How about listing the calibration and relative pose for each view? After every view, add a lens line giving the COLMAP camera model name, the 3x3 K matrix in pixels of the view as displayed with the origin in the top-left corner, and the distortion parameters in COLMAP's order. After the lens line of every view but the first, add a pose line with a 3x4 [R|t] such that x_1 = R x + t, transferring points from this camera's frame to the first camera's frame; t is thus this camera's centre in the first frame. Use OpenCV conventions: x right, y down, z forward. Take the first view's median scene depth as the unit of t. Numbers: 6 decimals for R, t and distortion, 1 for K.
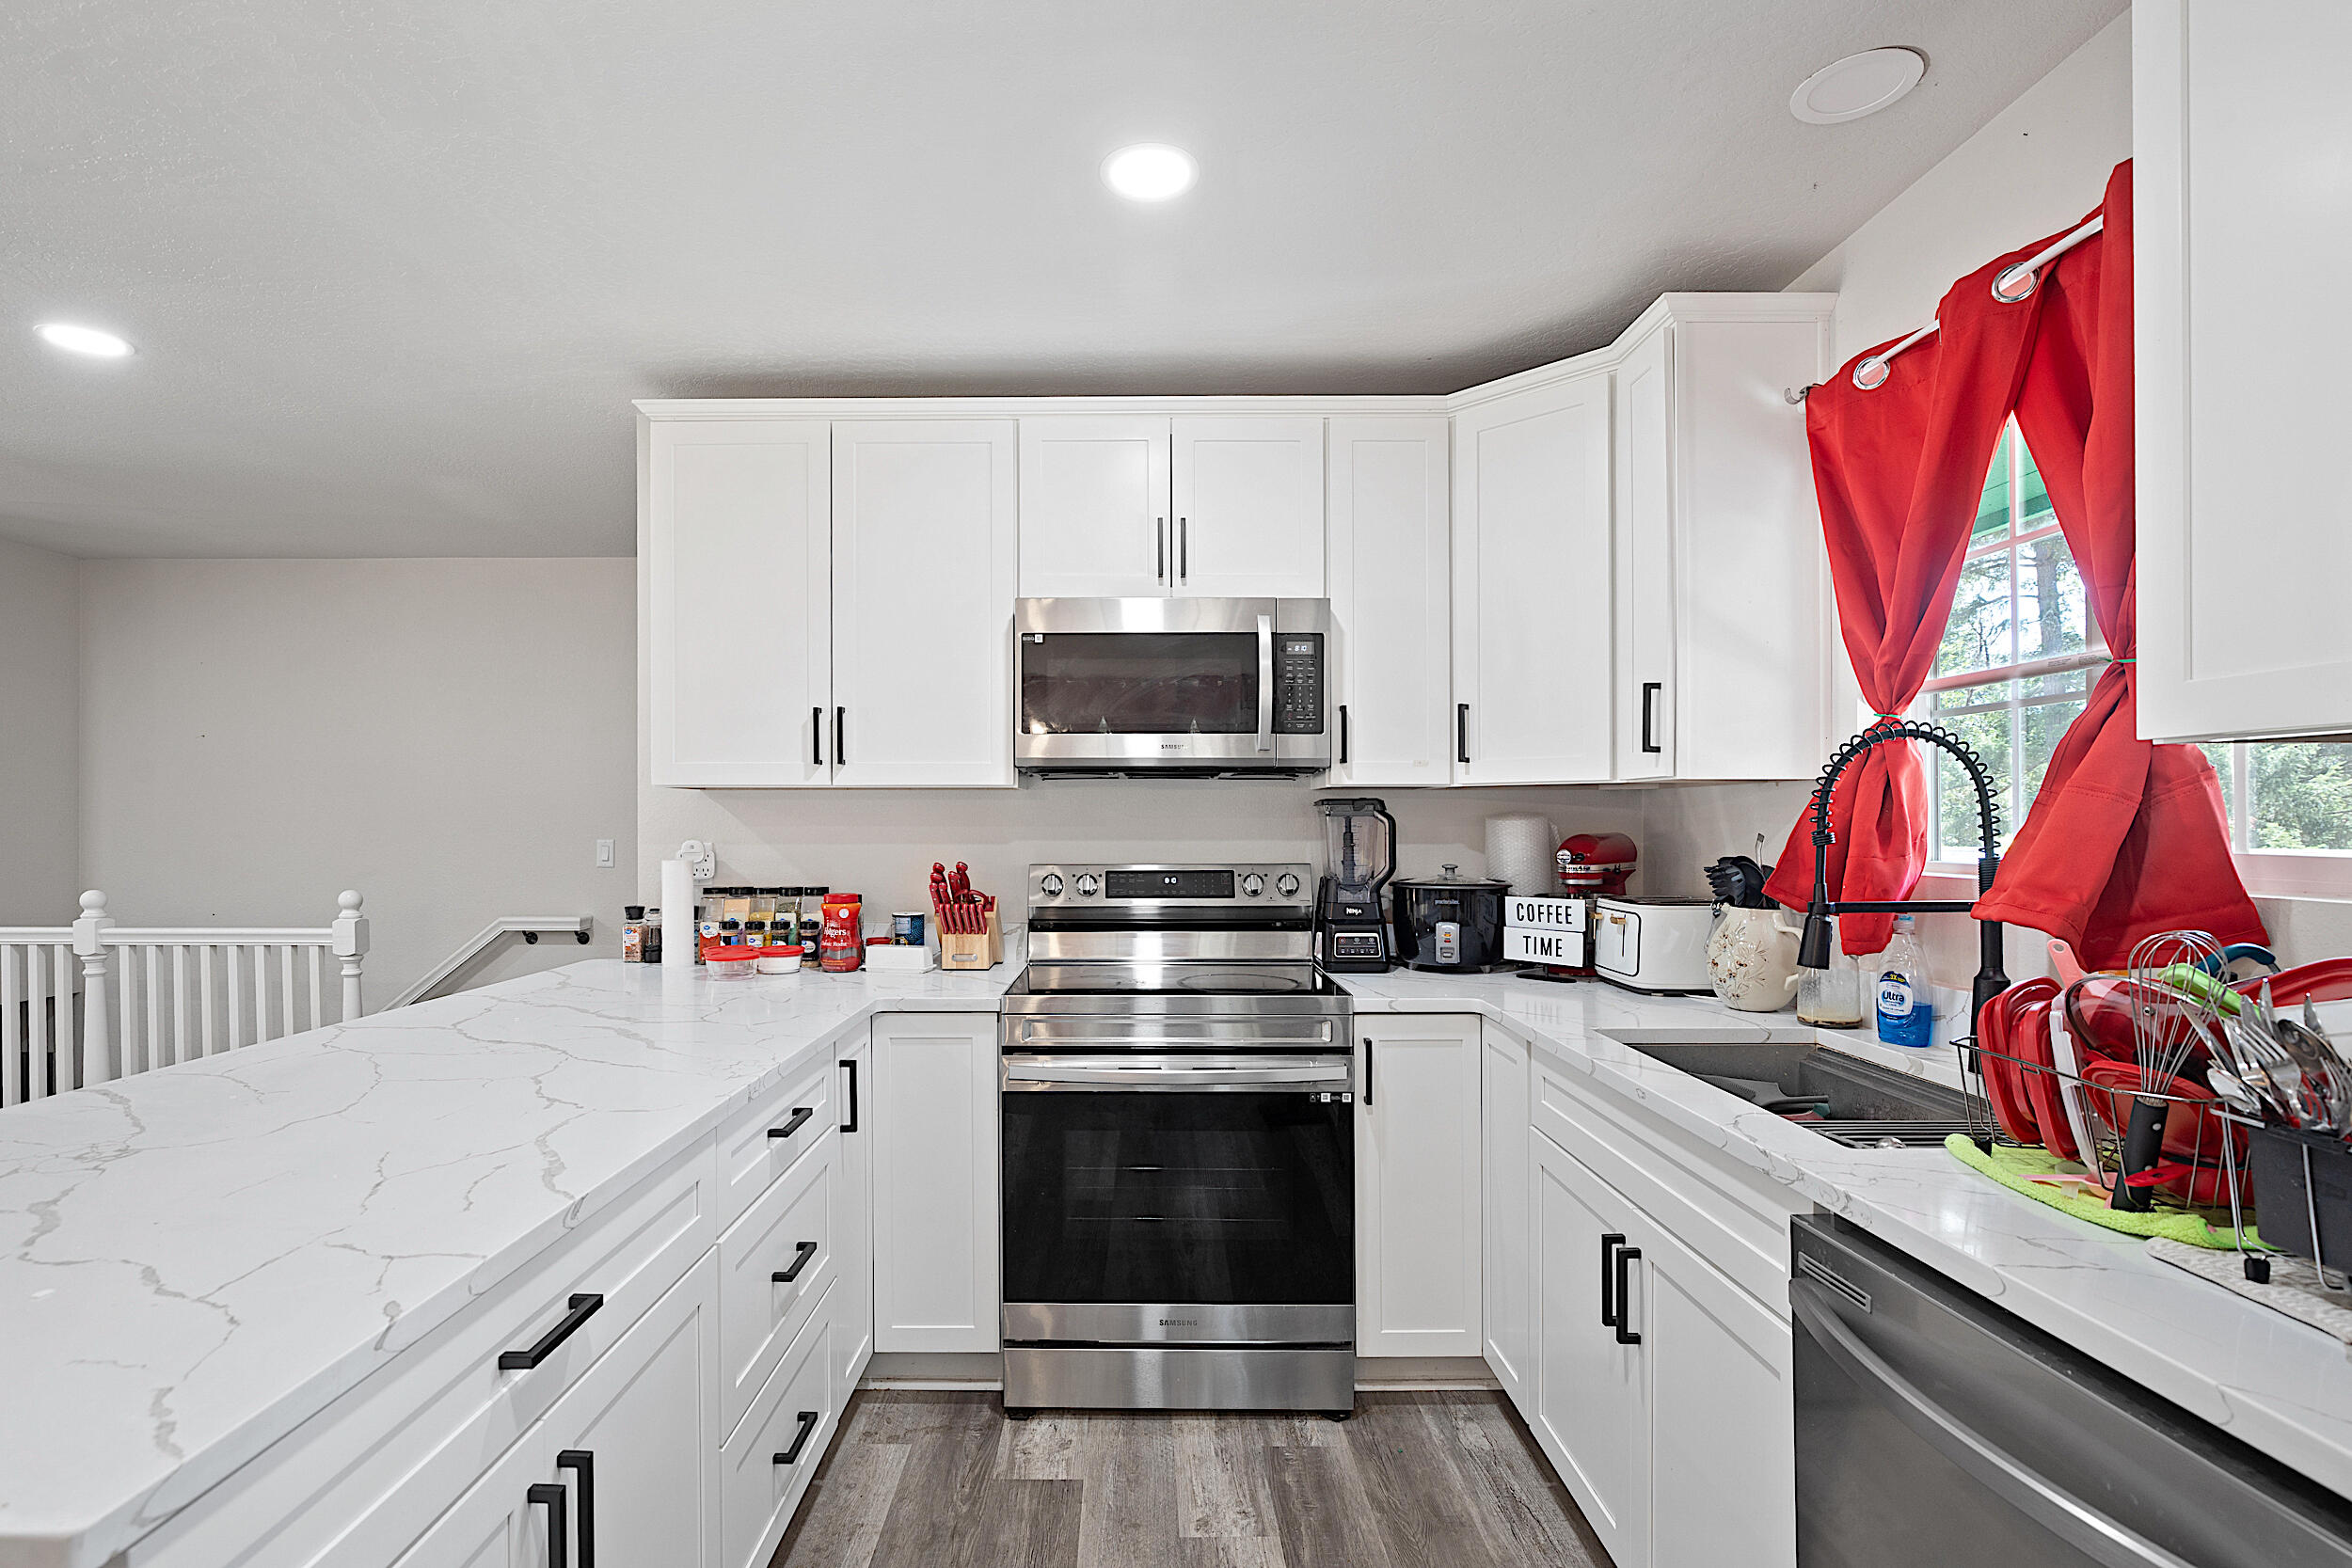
lens RADIAL K [[1111.6, 0, 1117.2], [0, 1111.6, 812.2], [0, 0, 1]] dist [-0.018119, 0.000501]
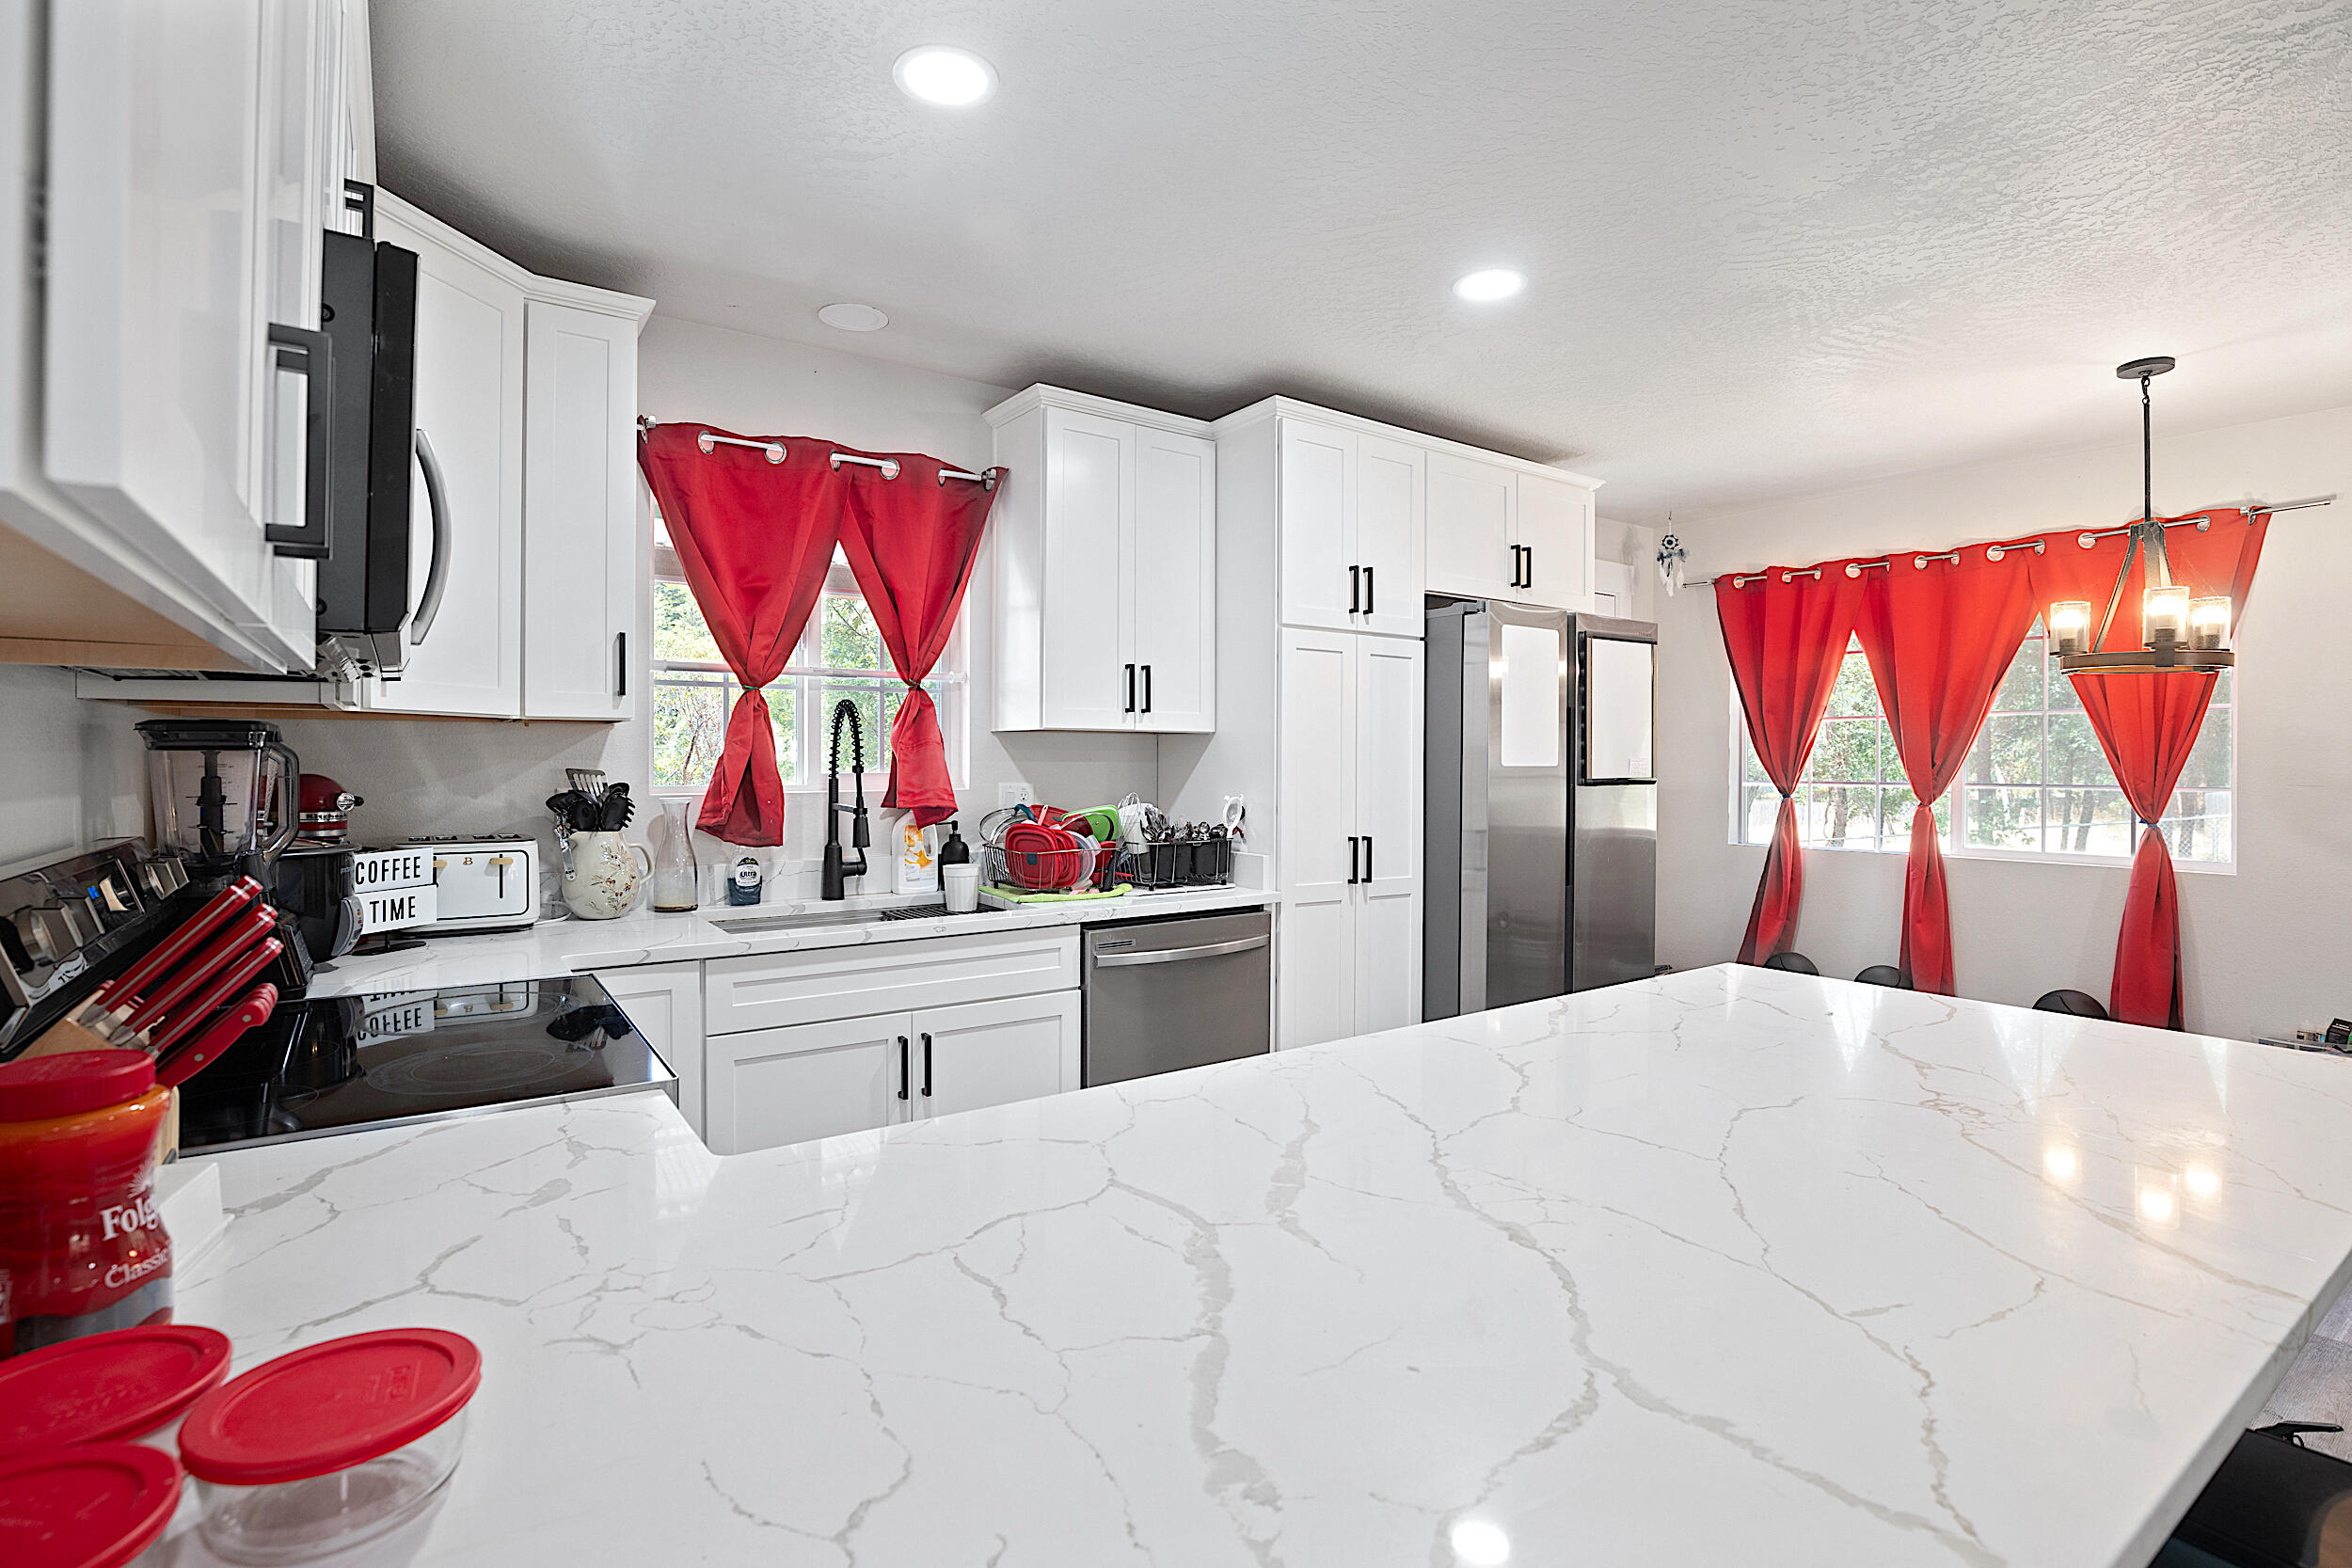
lens RADIAL K [[1108.5, 0, 1169.3], [0, 1108.5, 760.8], [0, 0, 1]] dist [-0.020124, 0.000769]
pose [[-0.597258, -0.000422, 0.802049, -0.612087], [-0.007098, 0.999963, -0.004759, 0.010386], [-0.802018, -0.008535, -0.597239, 1.025386]]
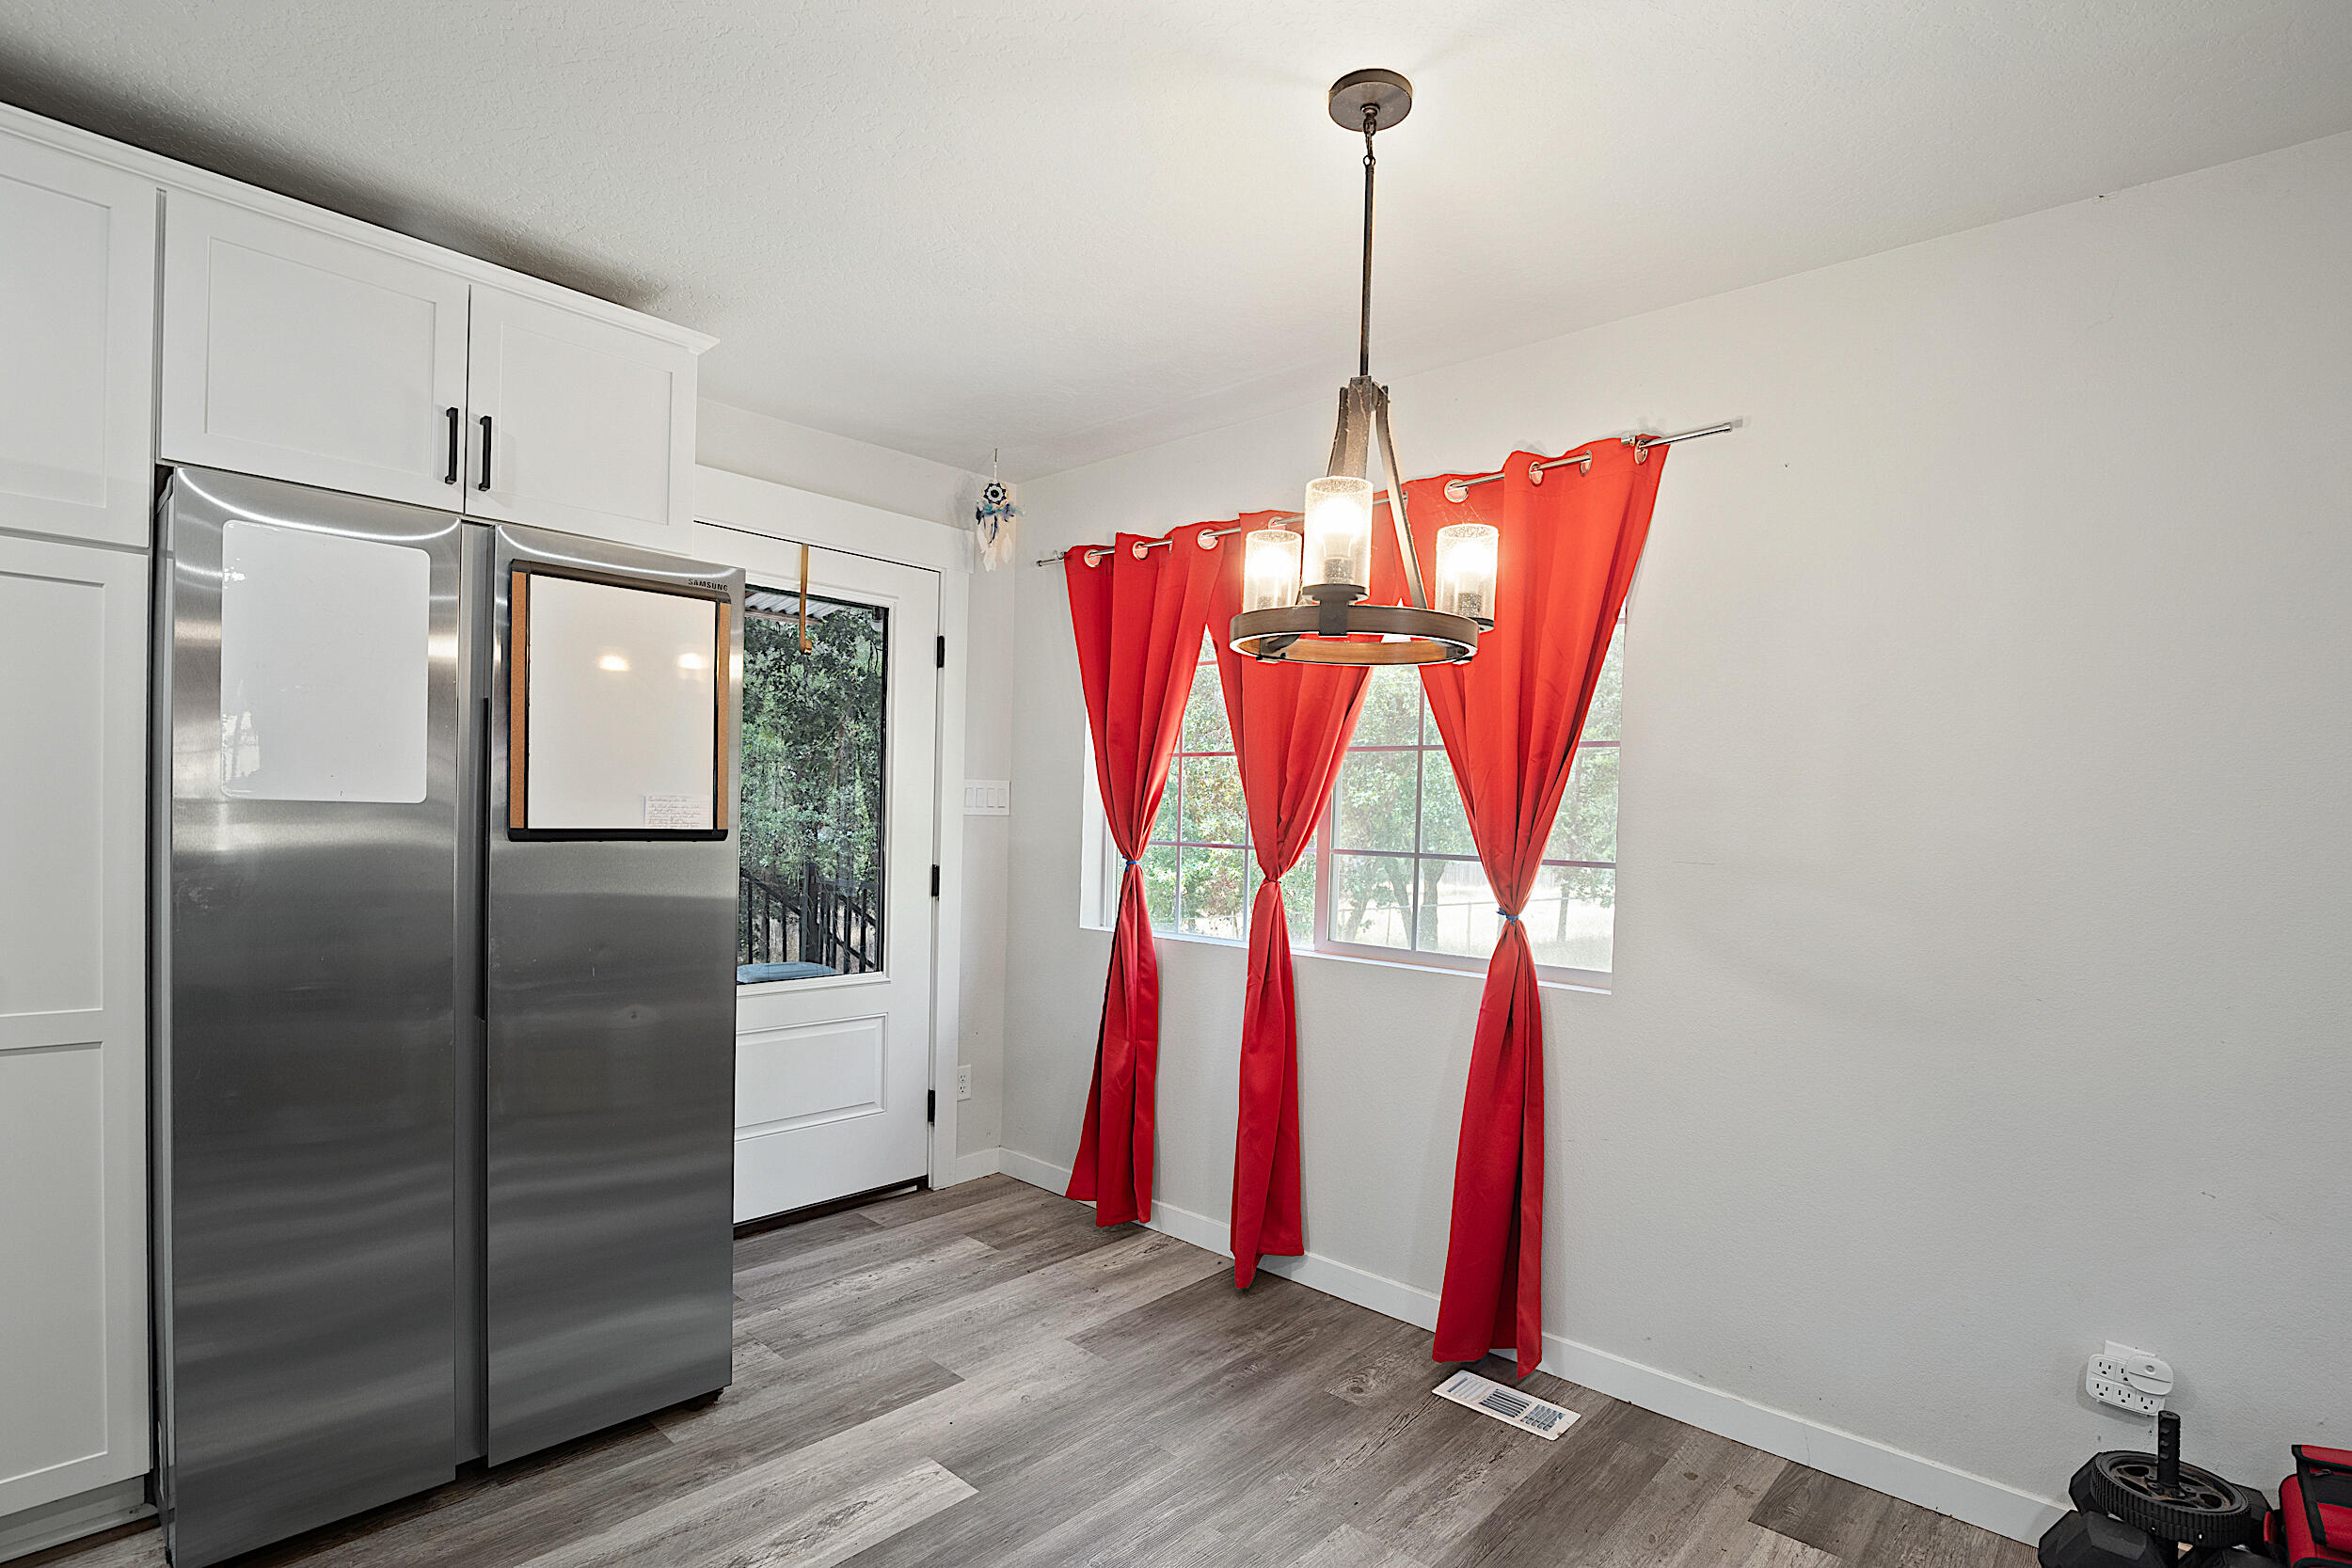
lens RADIAL K [[1120.0, 0, 1174.1], [0, 1120.0, 847.4], [0, 0, 1]] dist [-0.027580, 0.000270]
pose [[-0.748391, -0.036314, 0.662263, -0.662494], [-0.029547, 0.999334, 0.021407, 0.006275], [-0.662600, -0.003547, -0.748965, 0.068236]]
